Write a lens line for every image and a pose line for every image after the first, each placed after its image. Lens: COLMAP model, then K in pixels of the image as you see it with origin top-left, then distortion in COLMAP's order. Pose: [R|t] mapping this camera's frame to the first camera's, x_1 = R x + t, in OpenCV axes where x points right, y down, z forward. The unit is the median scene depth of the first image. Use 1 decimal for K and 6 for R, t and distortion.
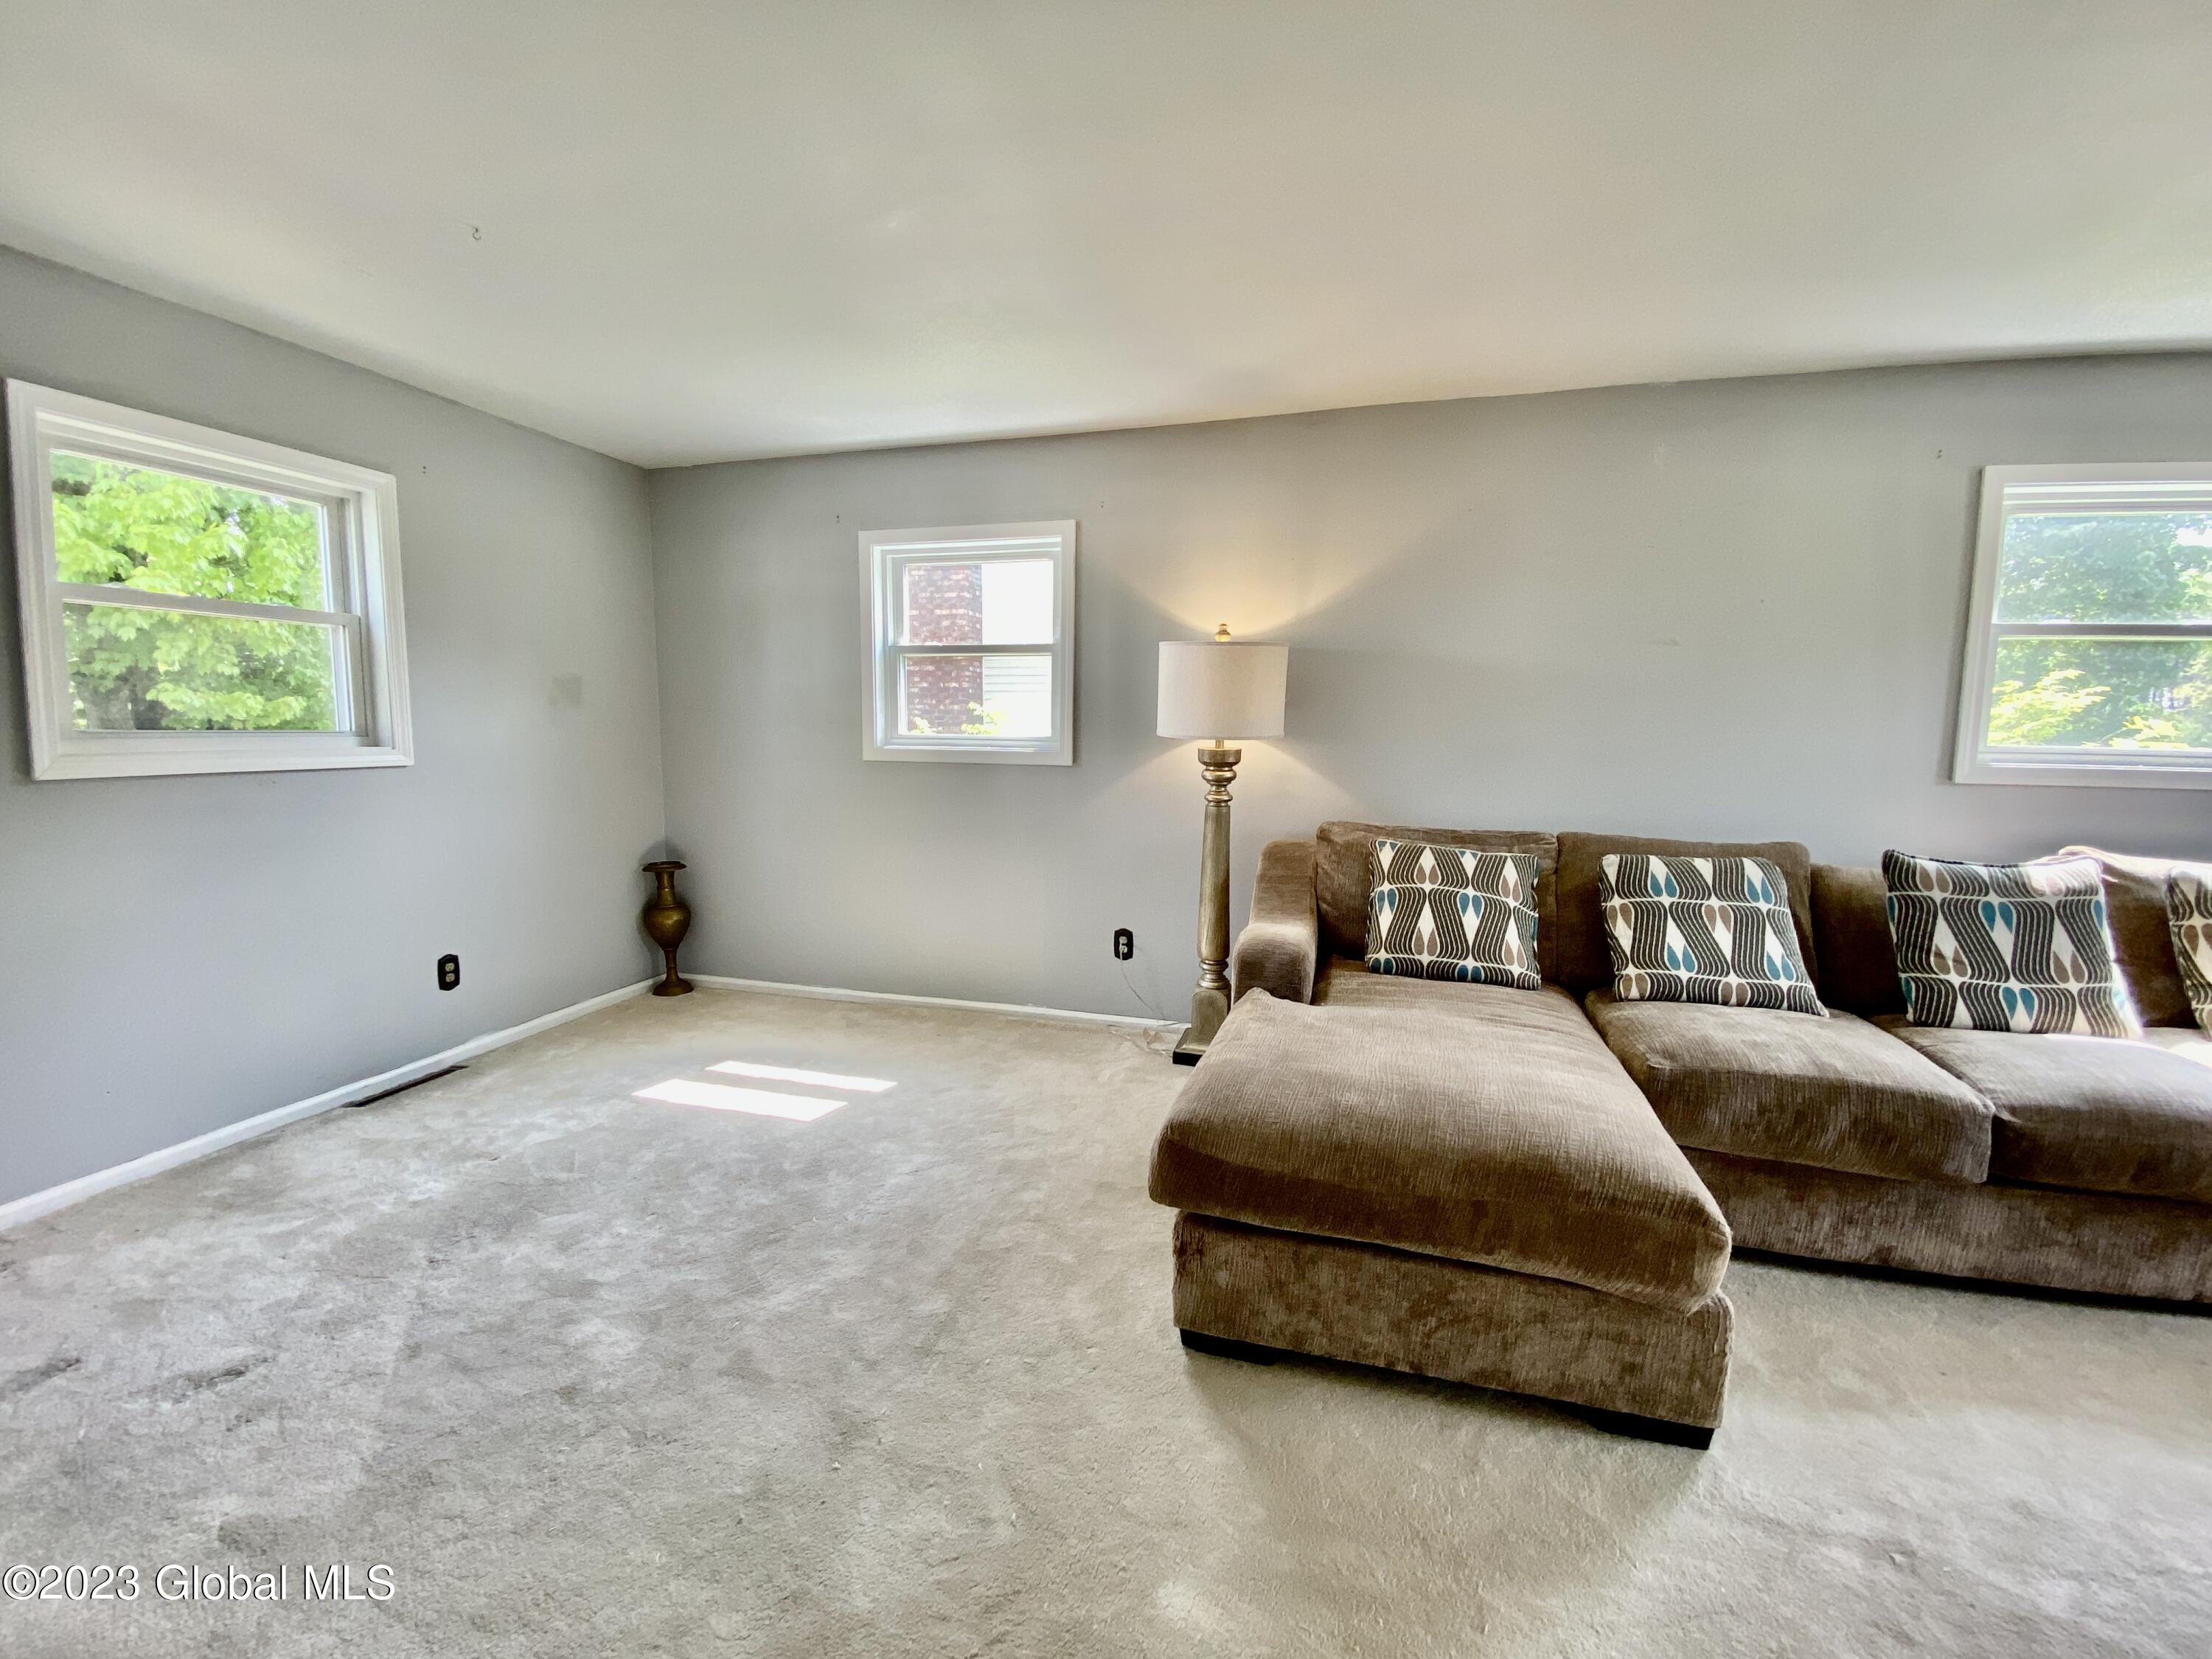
lens RADIAL K [[873.4, 0, 1116.0], [0, 873.4, 841.0], [0, 0, 1]] dist [0.032798, -0.026670]
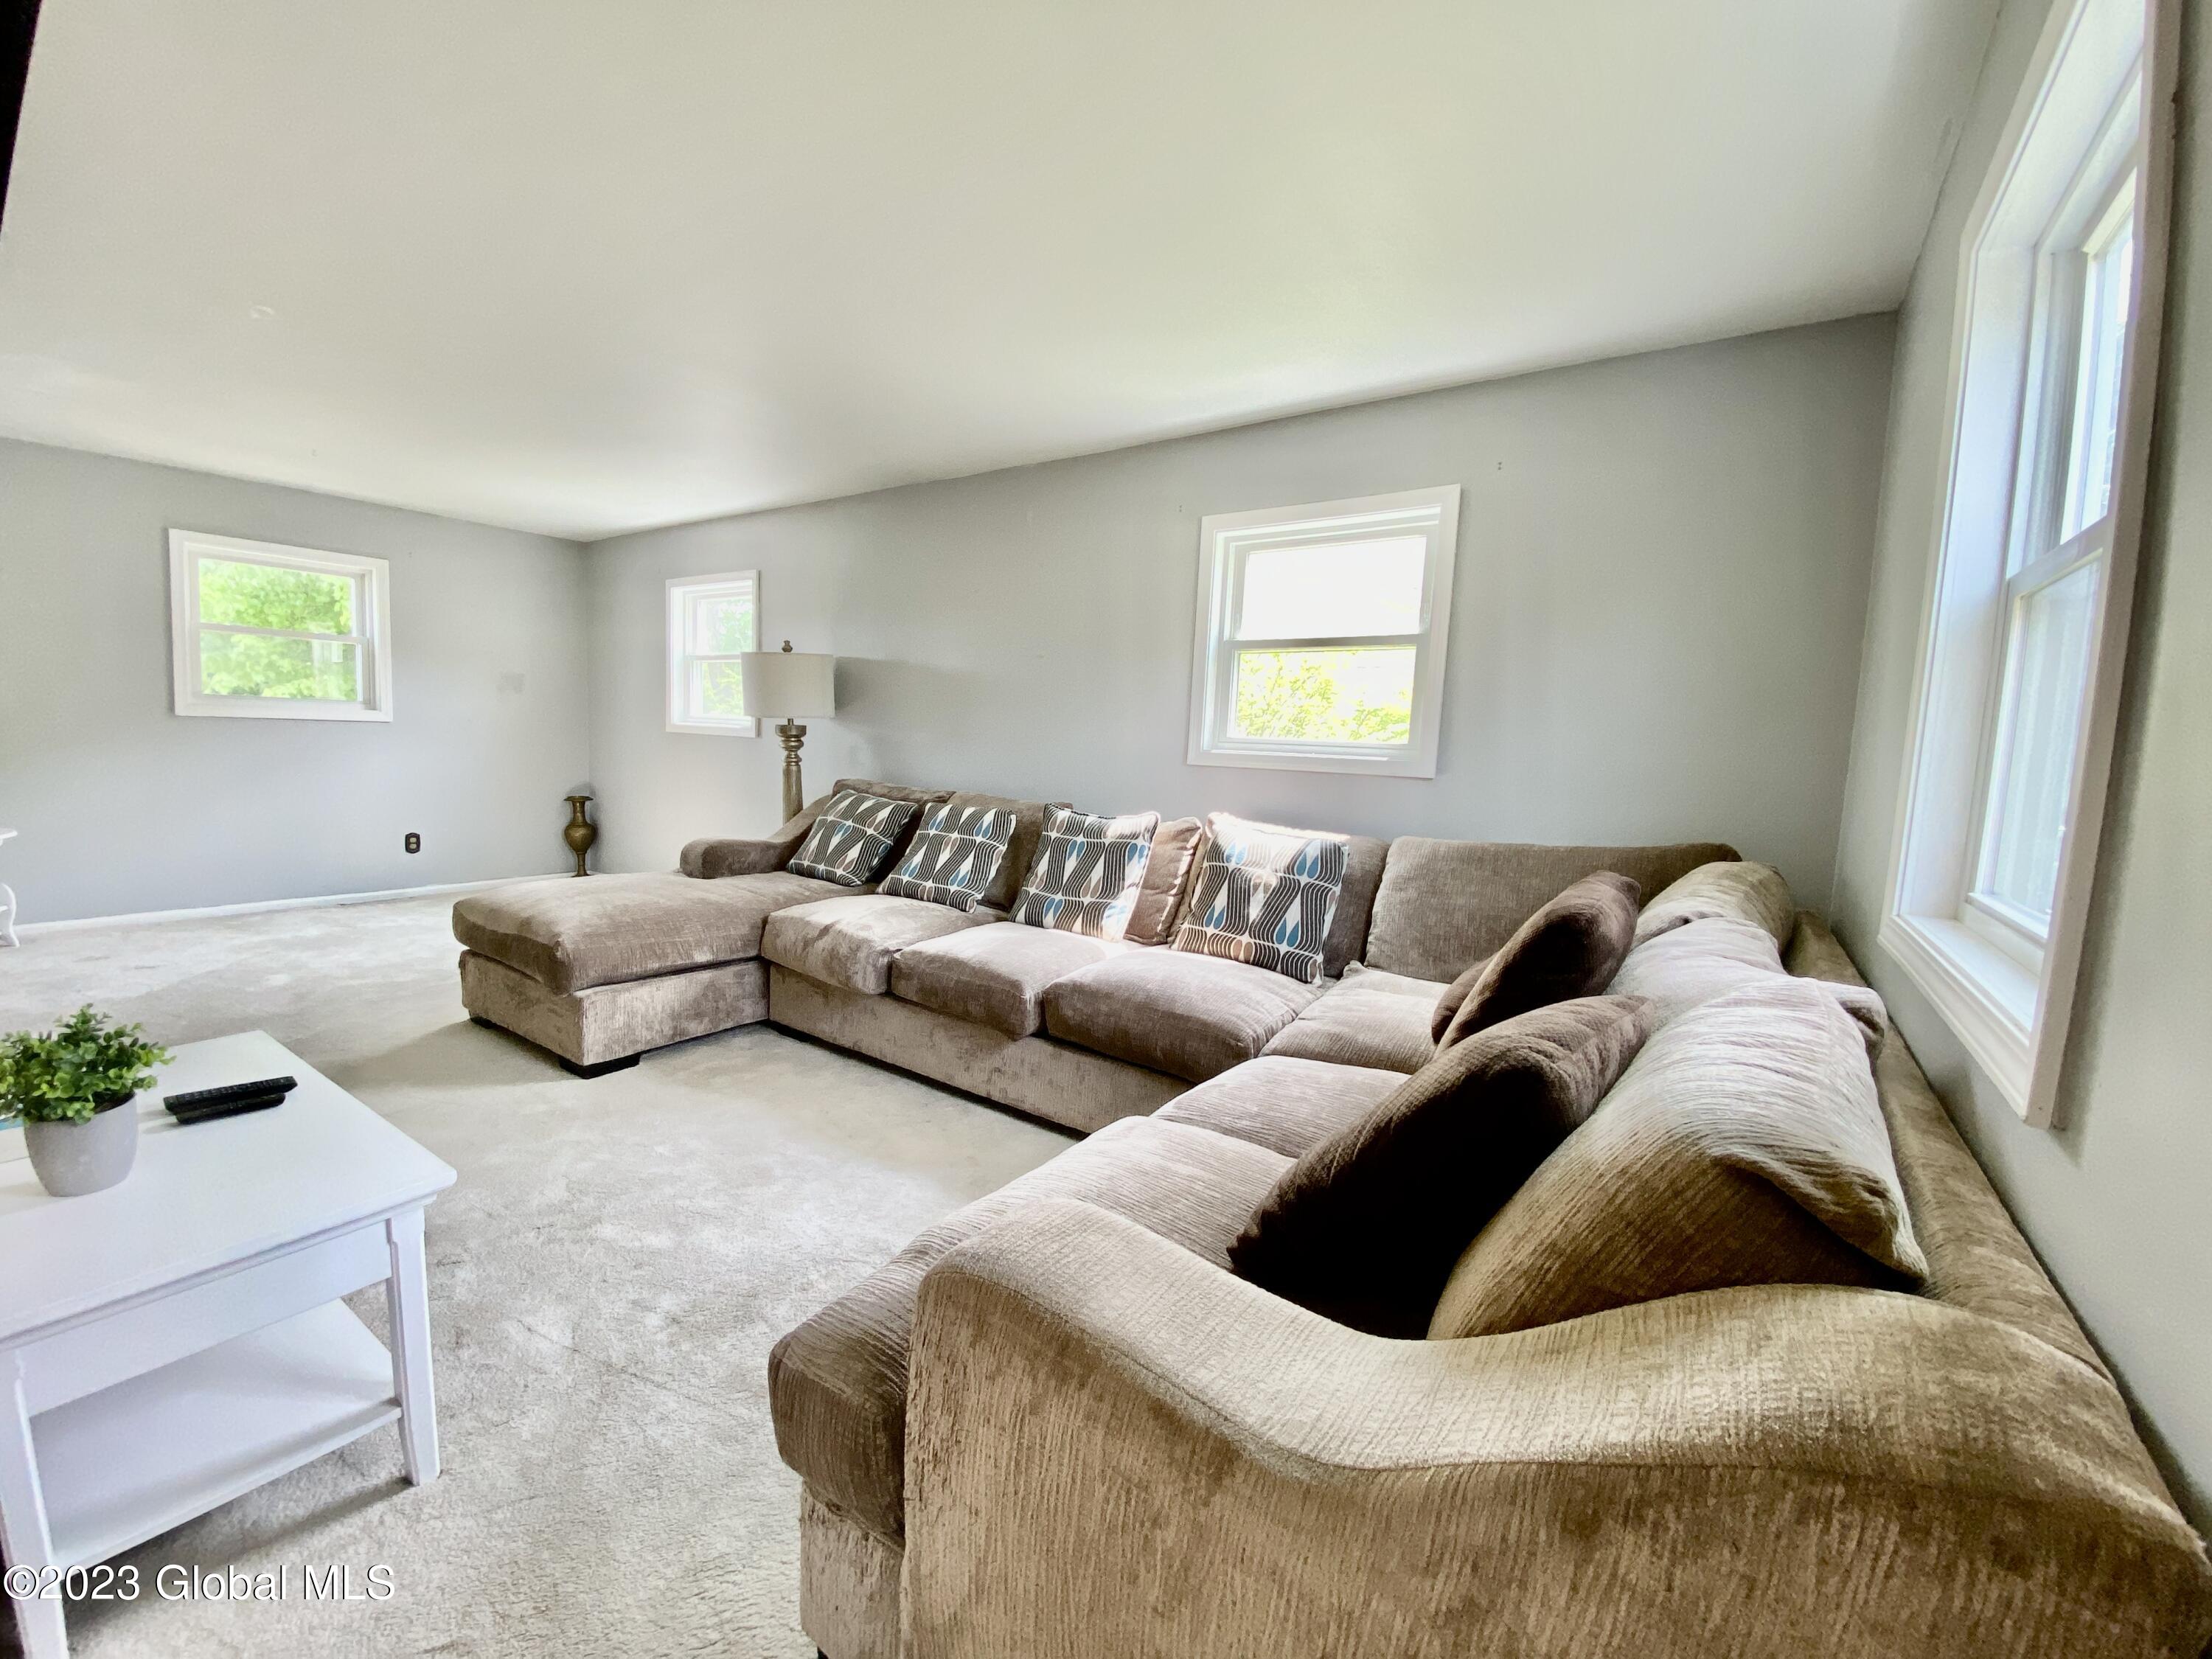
lens RADIAL K [[881.6, 0, 1095.9], [0, 881.6, 831.1], [0, 0, 1]] dist [0.036225, -0.028022]
pose [[0.944356, 0.064126, -0.322615, 1.188706], [-0.071765, 0.997351, -0.011827, 0.056082], [0.321002, 0.034321, 0.946457, -0.248388]]
